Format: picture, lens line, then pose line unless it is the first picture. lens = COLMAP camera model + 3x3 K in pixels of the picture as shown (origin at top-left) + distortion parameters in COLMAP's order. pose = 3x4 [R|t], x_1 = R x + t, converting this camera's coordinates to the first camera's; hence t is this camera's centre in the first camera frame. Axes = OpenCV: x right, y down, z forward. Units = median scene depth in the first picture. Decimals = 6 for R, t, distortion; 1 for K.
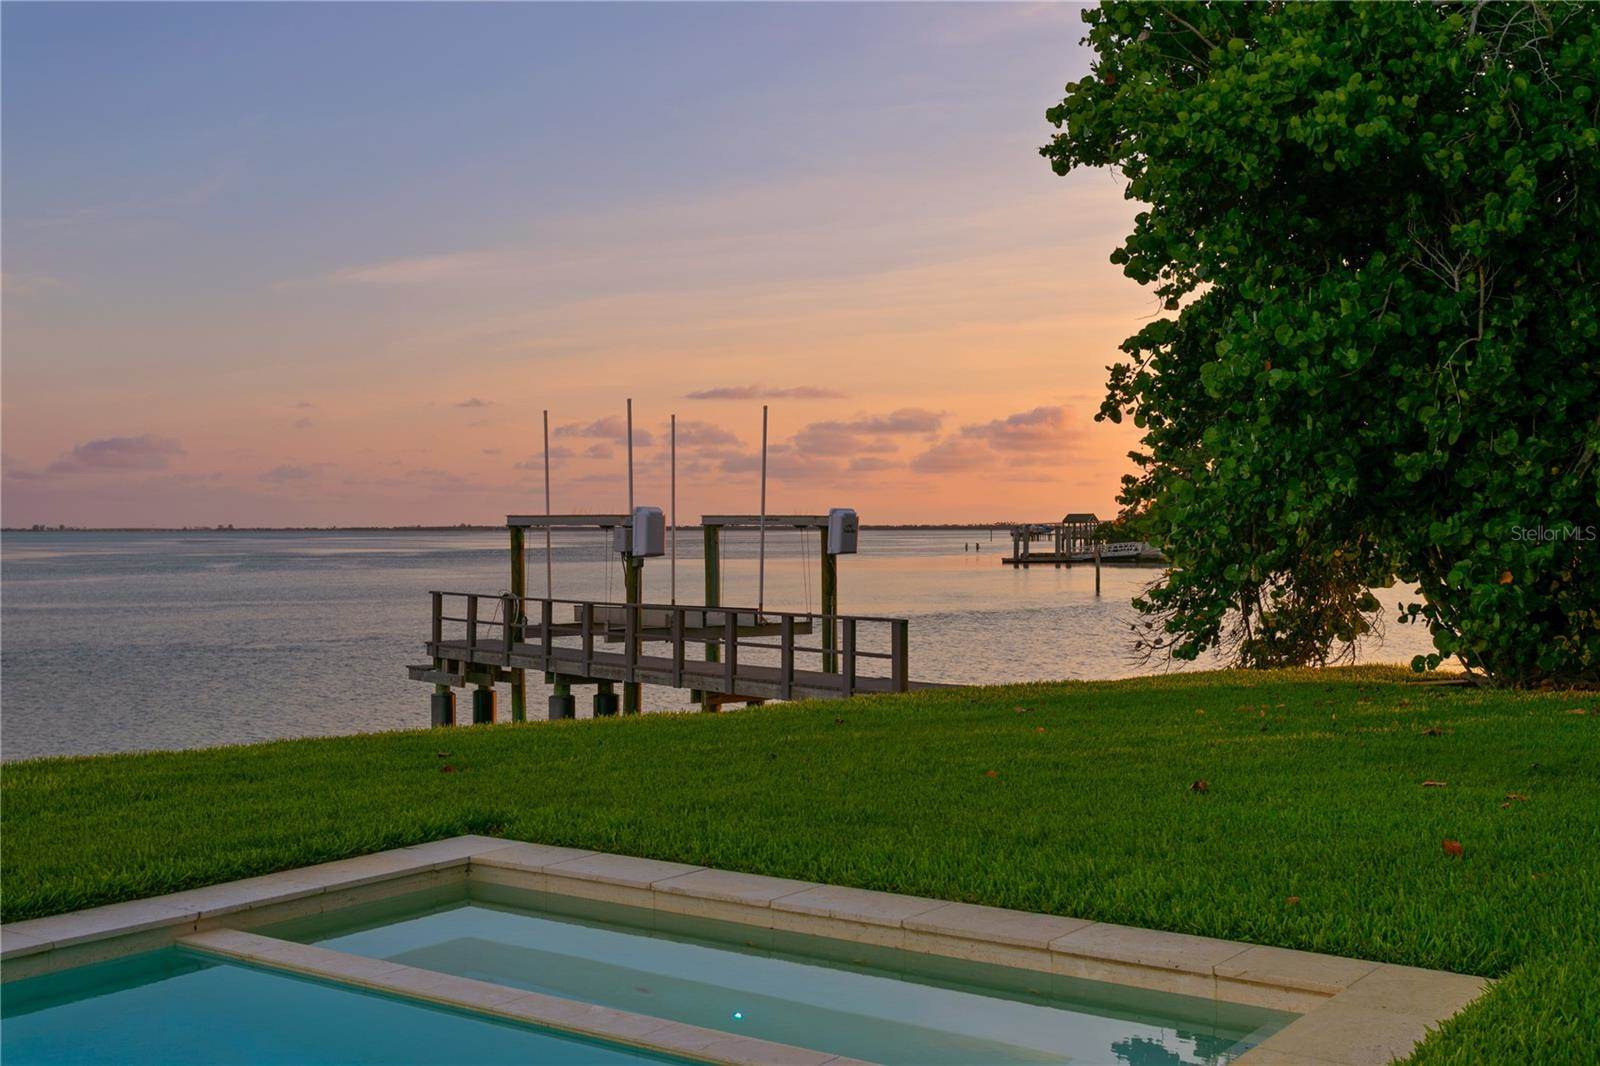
lens RADIAL K [[1798.2, 0, 800.0], [0, 1798.2, 533.0], [0, 0, 1]] dist [-0.000150, -0.003084]
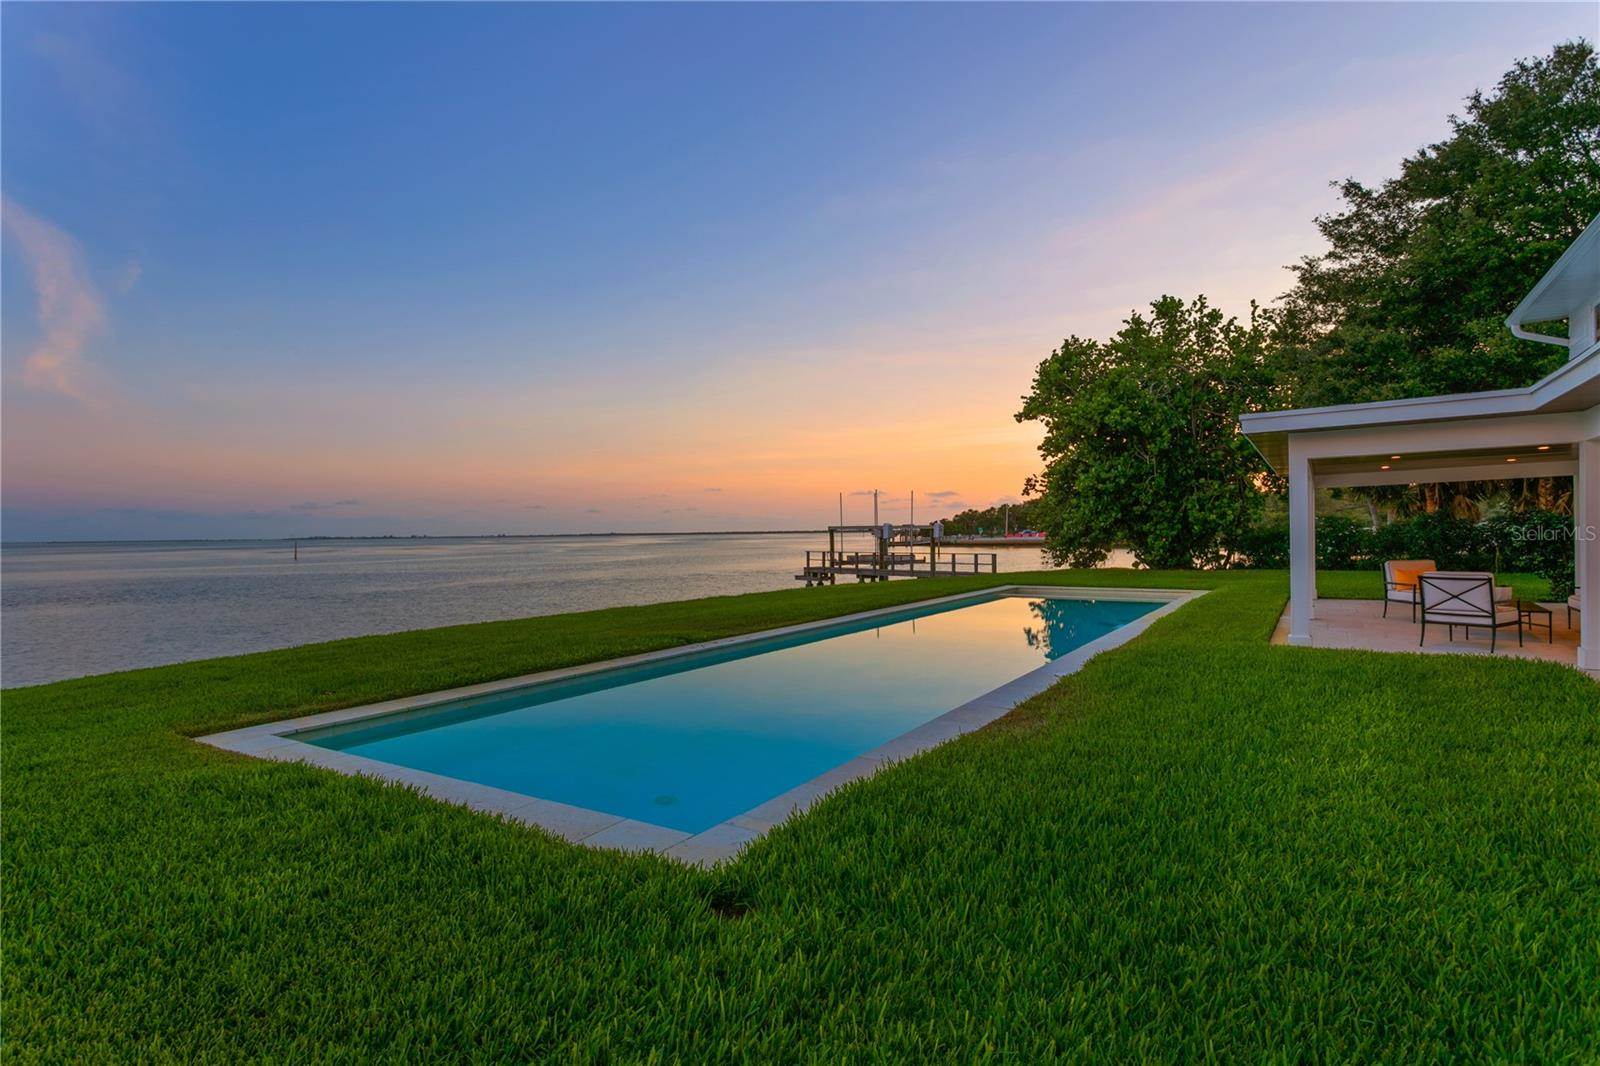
lens RADIAL K [[830.9, 0, 800.0], [0, 830.9, 533.0], [0, 0, 1]] dist [-0.000085, 0.000320]
pose [[0.998905, -0.010959, 0.045482, -0.351247], [0.011063, 0.999937, -0.002043, 0.005054], [-0.045457, 0.002544, 0.998963, -0.553777]]
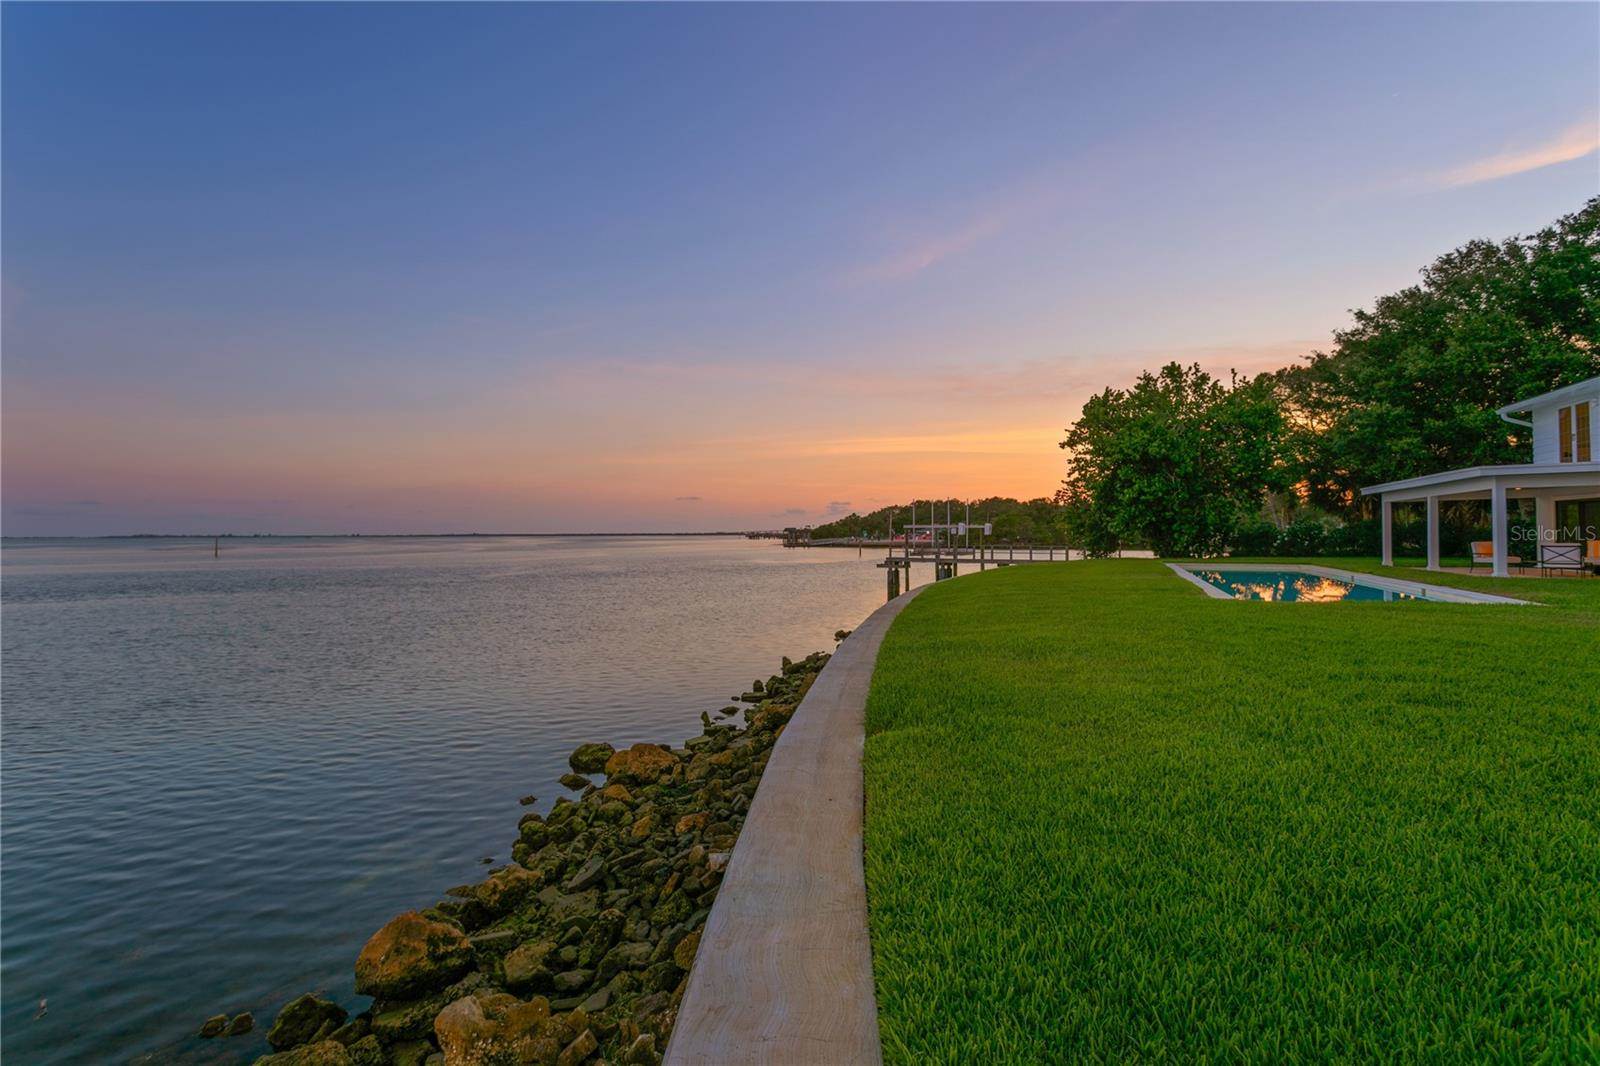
lens RADIAL K [[778.8, 0, 800.0], [0, 778.8, 533.0], [0, 0, 1]] dist [-0.001337, -0.000629]
pose [[0.972160, -0.003514, 0.234293, -0.993642], [0.004583, 0.999981, -0.004018, 0.015925], [-0.234275, 0.004980, 0.972158, -0.771753]]
